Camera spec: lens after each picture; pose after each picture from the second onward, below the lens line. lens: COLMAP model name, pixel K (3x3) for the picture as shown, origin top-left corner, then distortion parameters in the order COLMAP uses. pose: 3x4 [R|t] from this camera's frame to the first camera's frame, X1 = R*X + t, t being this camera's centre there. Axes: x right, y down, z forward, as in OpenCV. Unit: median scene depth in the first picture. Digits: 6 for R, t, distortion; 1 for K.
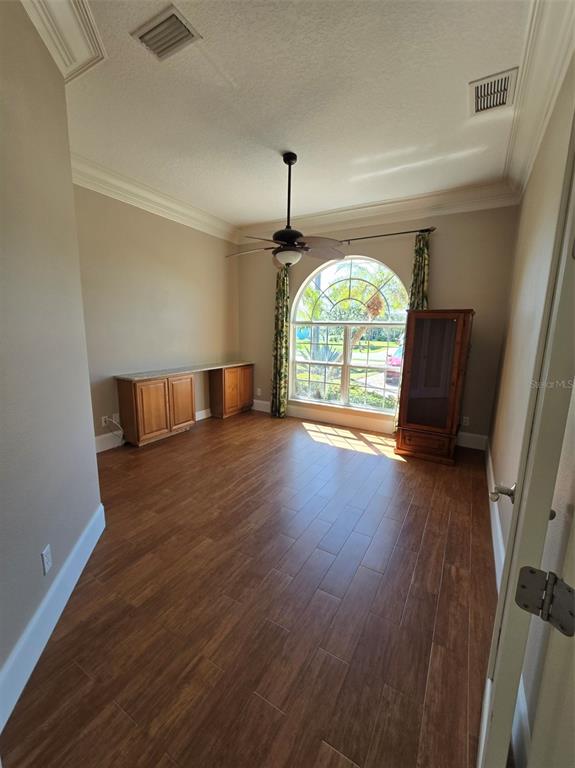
lens RADIAL K [[313.3, 0, 295.2], [0, 313.3, 385.3], [0, 0, 1]] dist [-0.005115, -0.000668]
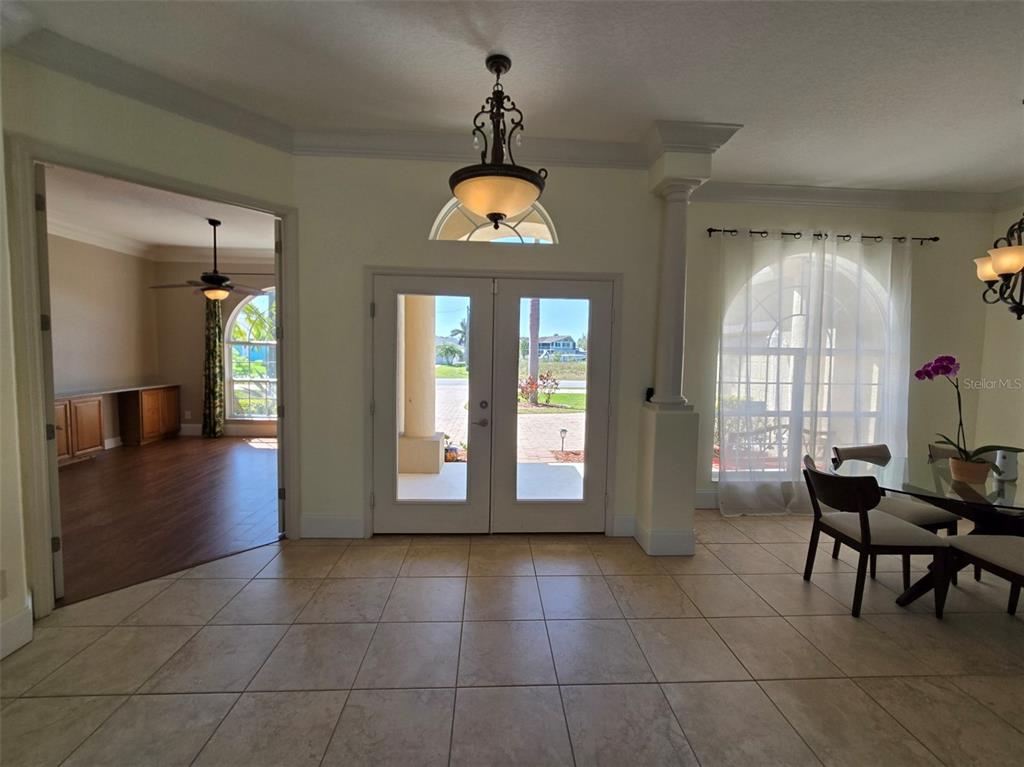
lens RADIAL K [[417.8, 0, 514.9], [0, 417.8, 375.0], [0, 0, 1]] dist [-0.005115, -0.000668]
pose [[0.840911, -0.040264, 0.539674, 0.044249], [0.101765, 0.991203, -0.084617, 0.117228], [-0.531520, 0.126075, 0.837611, -0.635739]]
